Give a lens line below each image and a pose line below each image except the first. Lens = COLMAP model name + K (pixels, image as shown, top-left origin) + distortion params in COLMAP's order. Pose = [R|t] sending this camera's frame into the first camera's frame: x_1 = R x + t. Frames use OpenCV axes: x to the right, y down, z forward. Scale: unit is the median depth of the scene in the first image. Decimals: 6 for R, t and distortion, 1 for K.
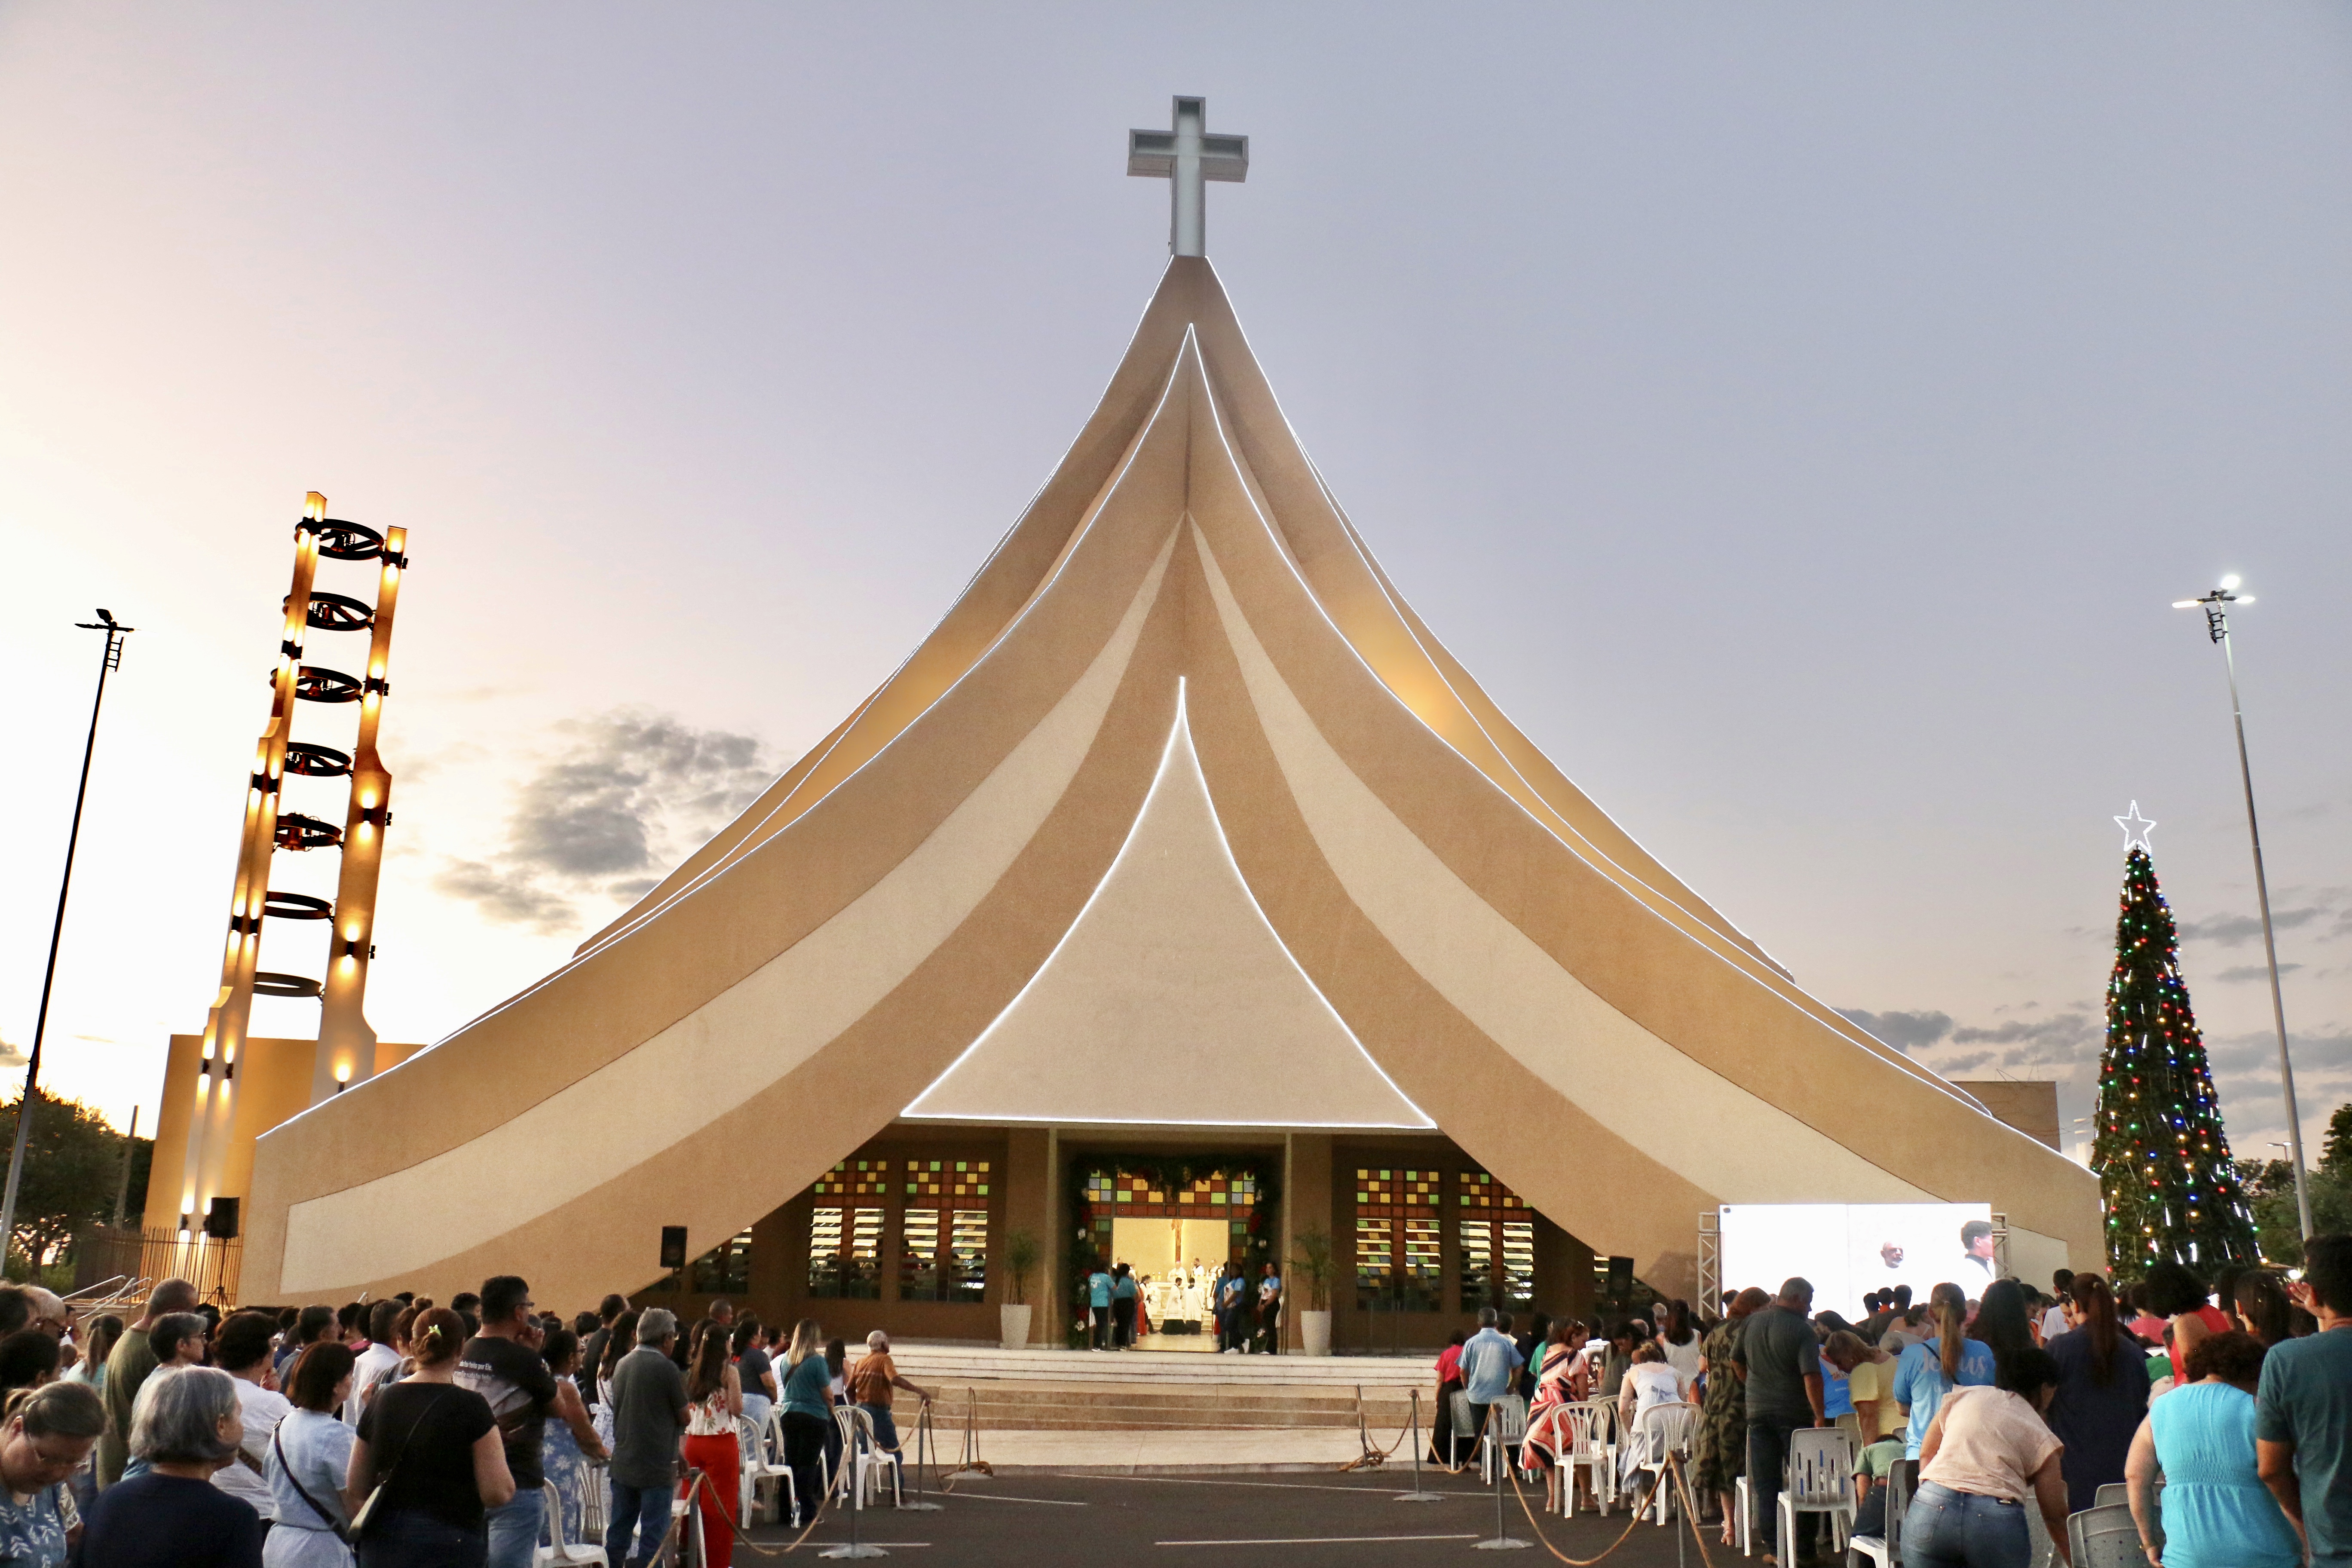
lens RADIAL K [[1894.0, 0, 1176.0], [0, 1894.0, 784.0], [0, 0, 1]] dist [-0.196696, 0.175071]
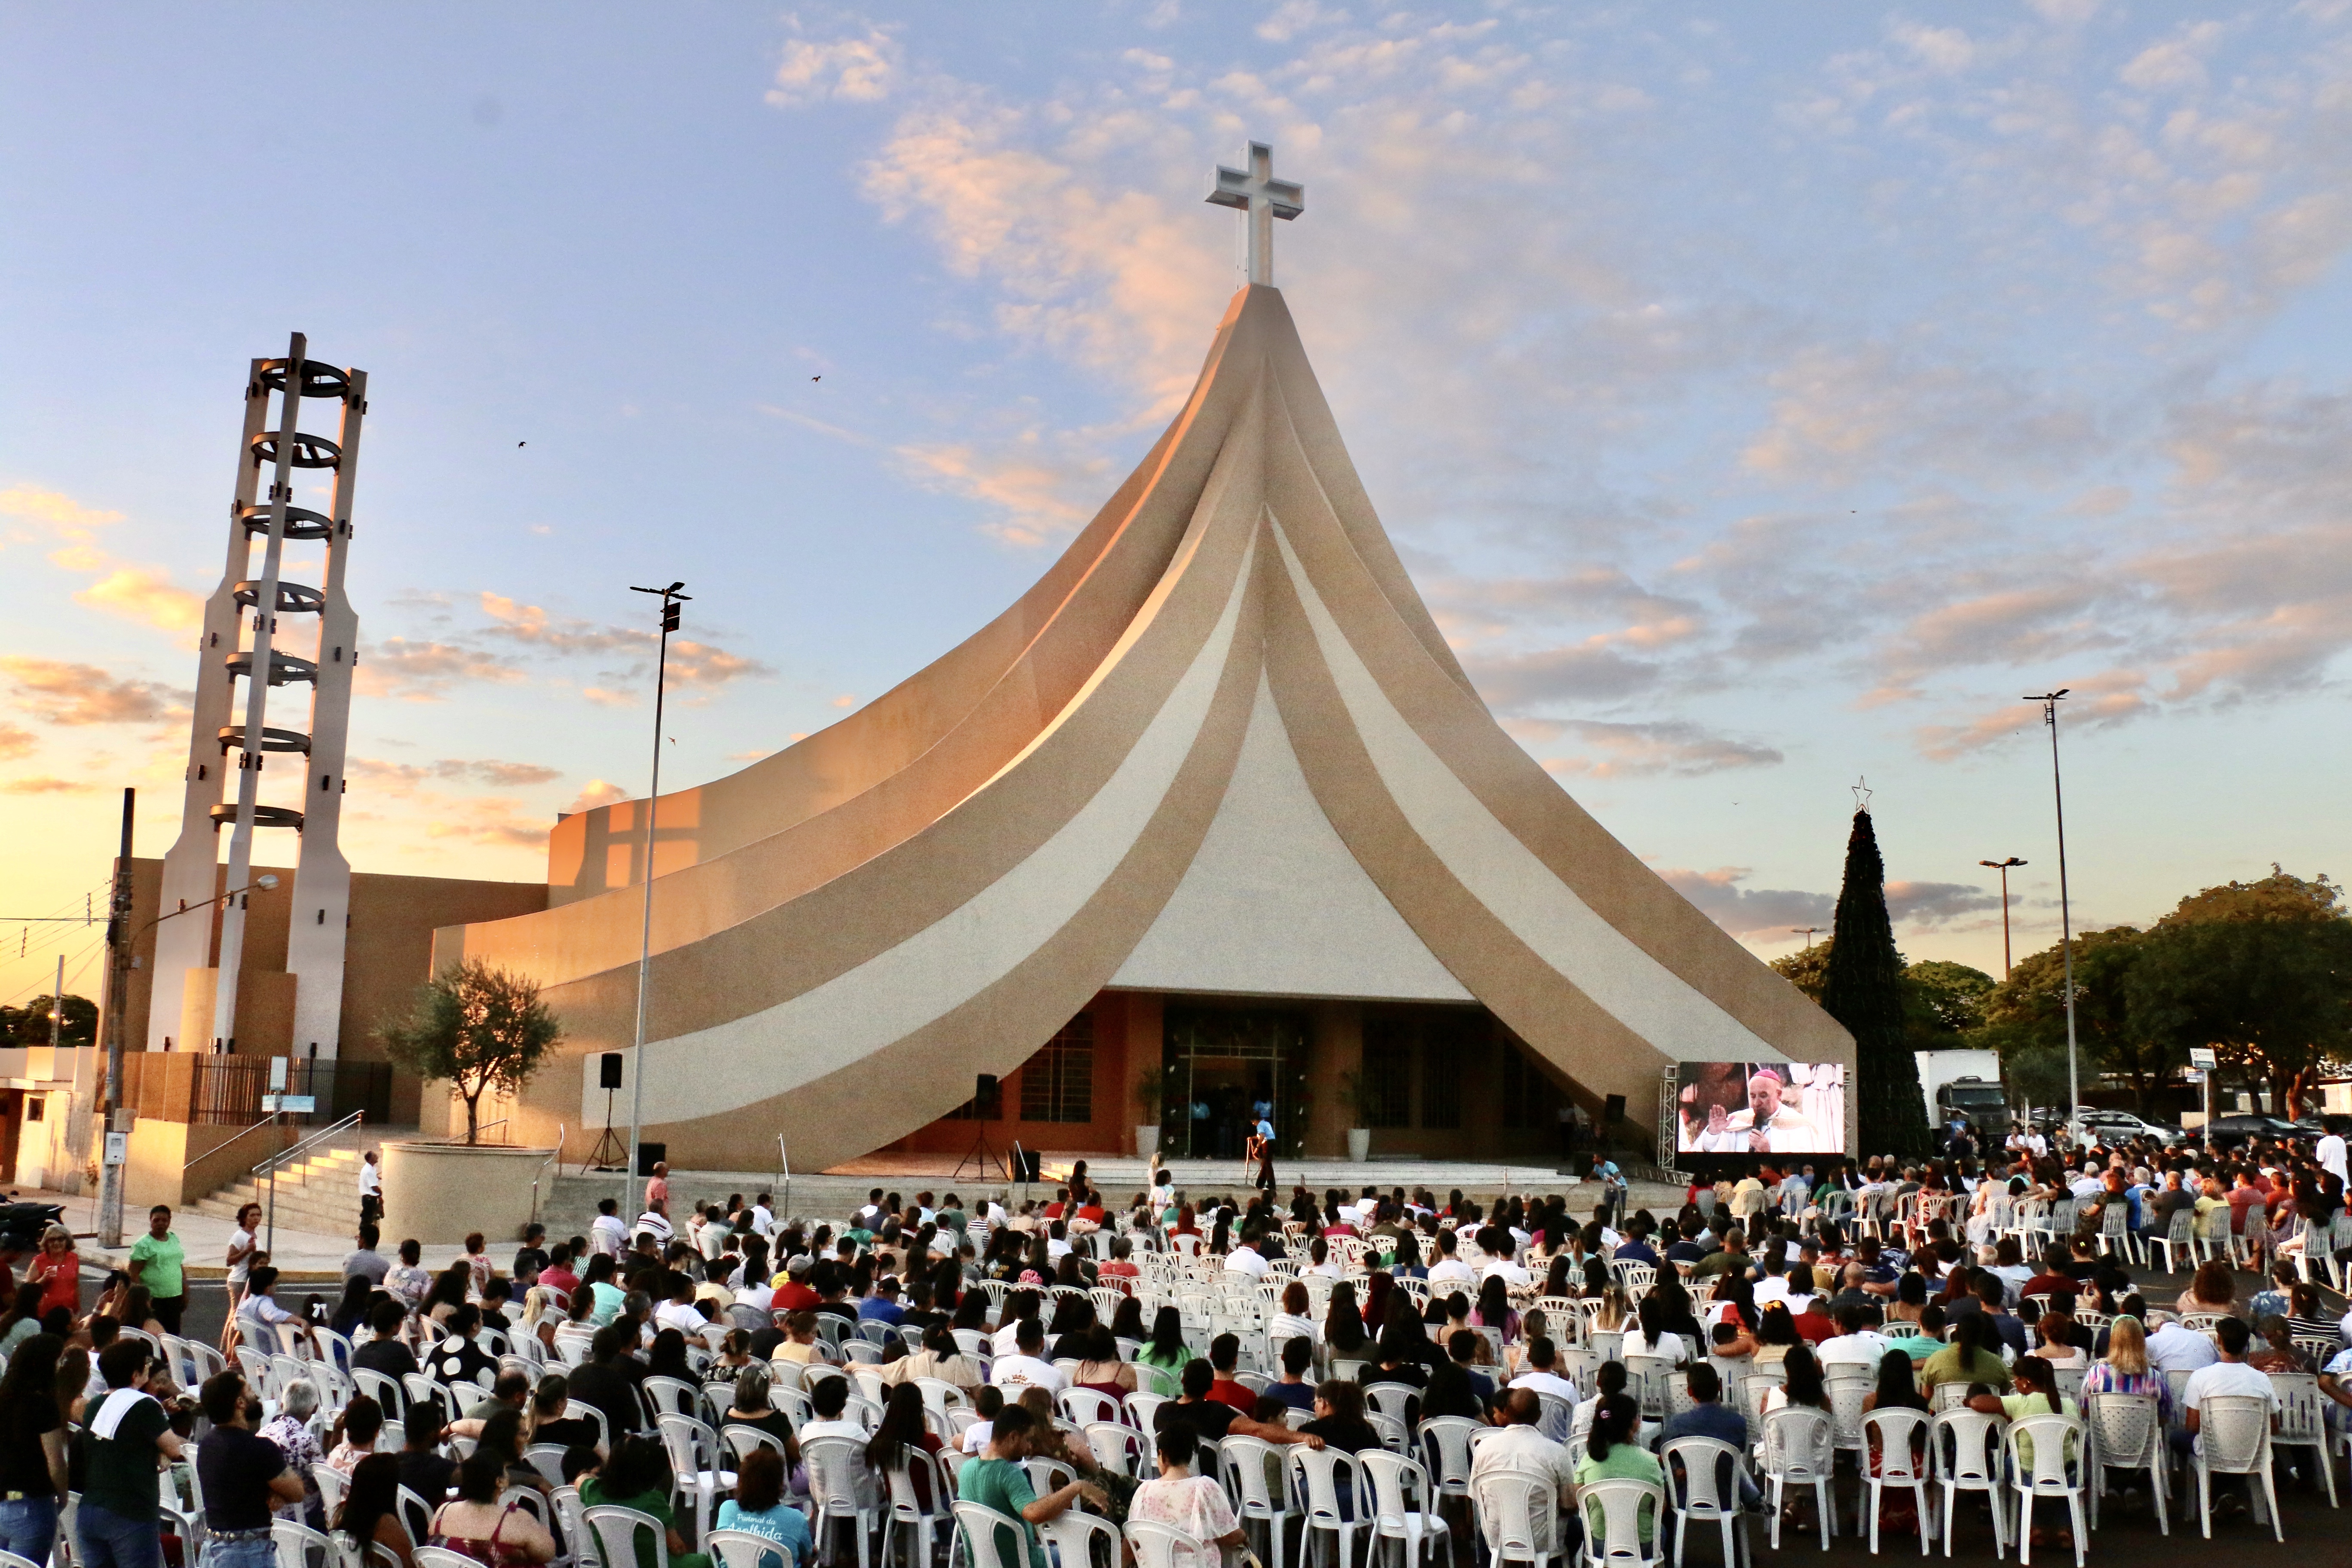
lens RADIAL K [[1898.4, 0, 1176.0], [0, 1898.4, 784.0], [0, 0, 1]] dist [-0.194430, 0.170041]
pose [[0.941059, 0.055817, 0.333606, -0.483912], [-0.094559, 0.990379, 0.101034, -0.084794], [-0.324757, -0.126625, 0.937283, -0.194093]]
